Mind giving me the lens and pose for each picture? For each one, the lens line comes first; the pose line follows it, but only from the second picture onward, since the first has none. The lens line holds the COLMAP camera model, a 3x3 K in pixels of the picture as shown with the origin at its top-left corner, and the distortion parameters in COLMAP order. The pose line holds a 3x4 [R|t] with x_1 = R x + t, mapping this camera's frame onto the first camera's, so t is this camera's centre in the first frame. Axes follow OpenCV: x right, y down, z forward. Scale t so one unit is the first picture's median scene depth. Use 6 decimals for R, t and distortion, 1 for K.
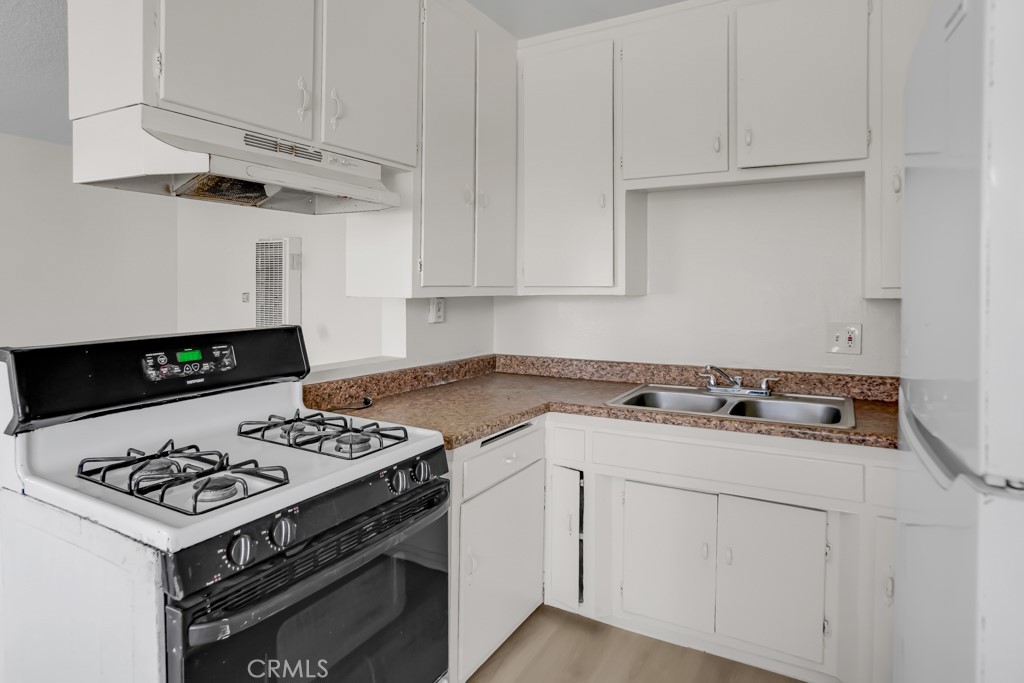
lens RADIAL K [[577.9, 0, 510.8], [0, 577.9, 291.5], [0, 0, 1]] dist [-0.022250, 0.005406]
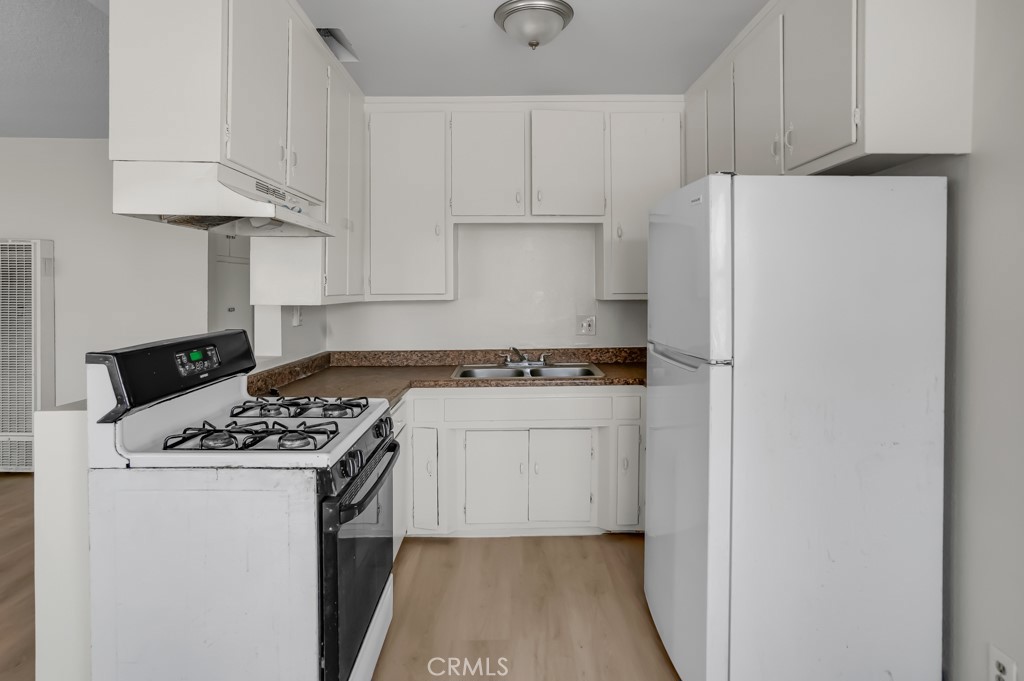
lens RADIAL K [[577.9, 0, 514.7], [0, 577.9, 290.0], [0, 0, 1]] dist [-0.022250, 0.005406]
pose [[0.861145, -0.005849, 0.508326, -0.382349], [0.008693, 0.999957, -0.003221, -0.011727], [-0.508285, 0.007193, 0.861159, -0.259794]]
